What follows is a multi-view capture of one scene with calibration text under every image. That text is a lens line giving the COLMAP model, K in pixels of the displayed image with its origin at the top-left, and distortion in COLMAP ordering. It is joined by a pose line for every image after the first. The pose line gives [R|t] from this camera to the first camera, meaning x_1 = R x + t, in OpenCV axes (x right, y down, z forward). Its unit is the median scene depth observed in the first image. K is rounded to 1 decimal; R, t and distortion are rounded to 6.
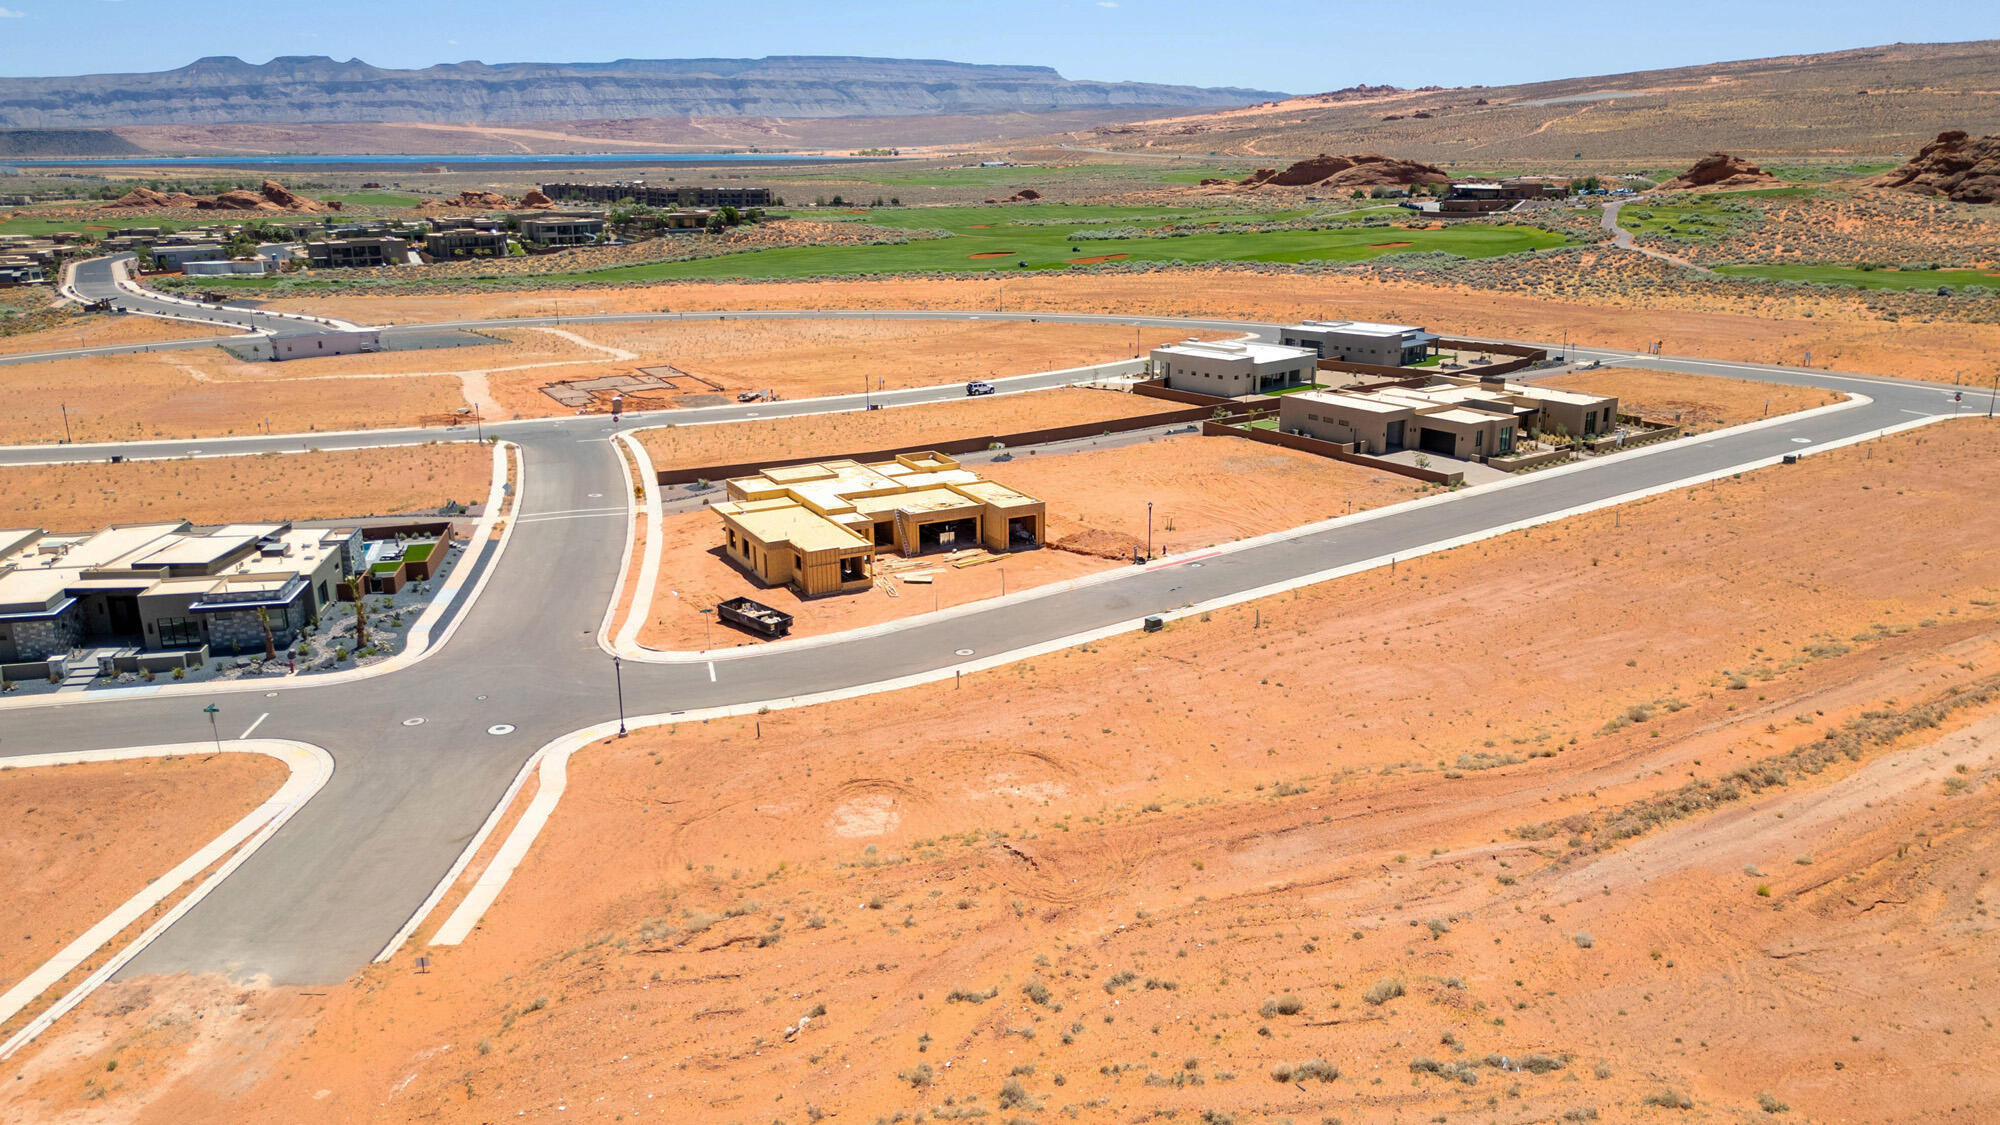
lens RADIAL K [[1438.7, 0, 989.2], [0, 1438.7, 576.2], [0, 0, 1]] dist [0.078500, -0.083407]
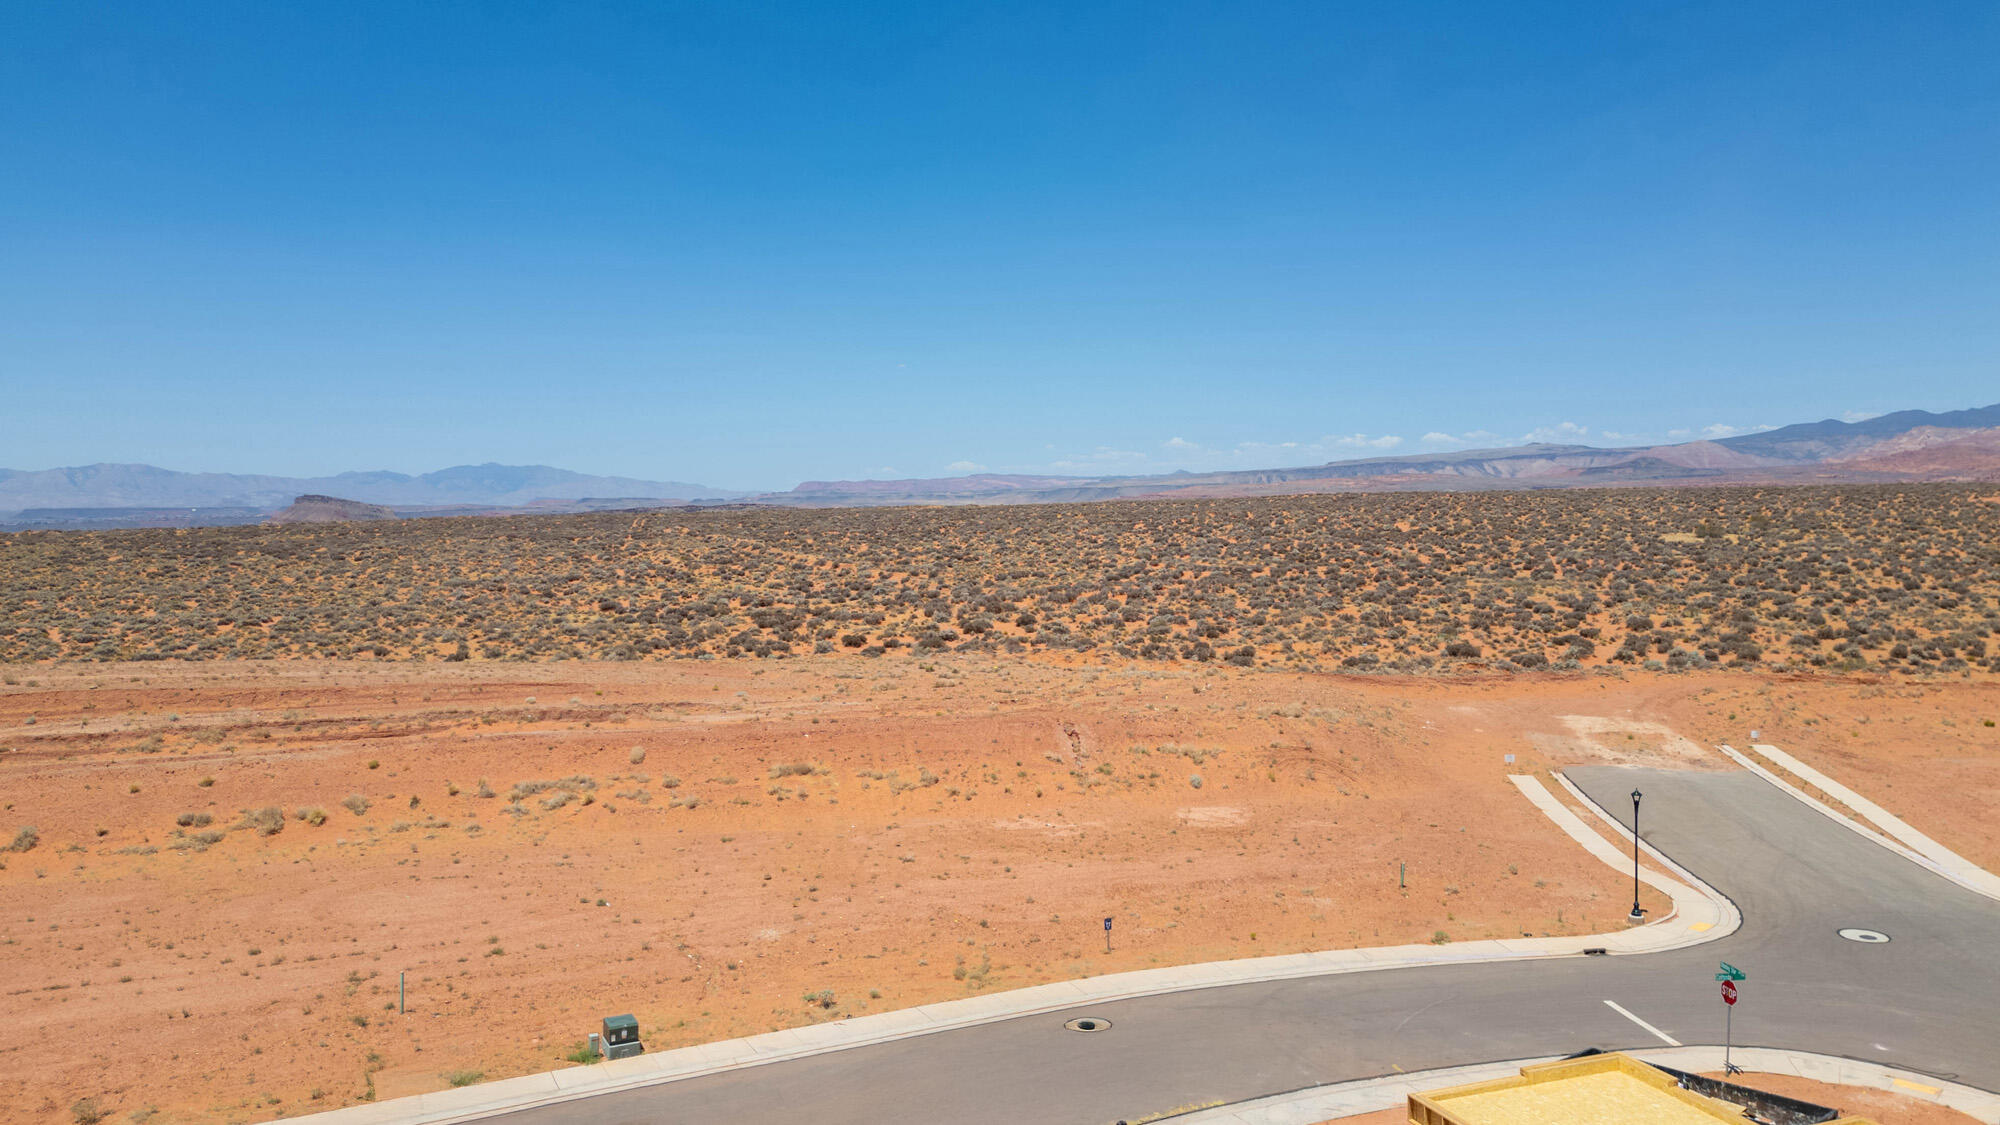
lens RADIAL K [[1438.7, 0, 998.6], [0, 1438.7, 566.2], [0, 0, 1]] dist [0.078500, -0.083407]
pose [[-0.992726, 0.014000, 0.119577, -0.010153], [0.052310, 0.944723, 0.323670, -0.050416], [-0.108436, 0.327571, -0.938583, 0.305050]]
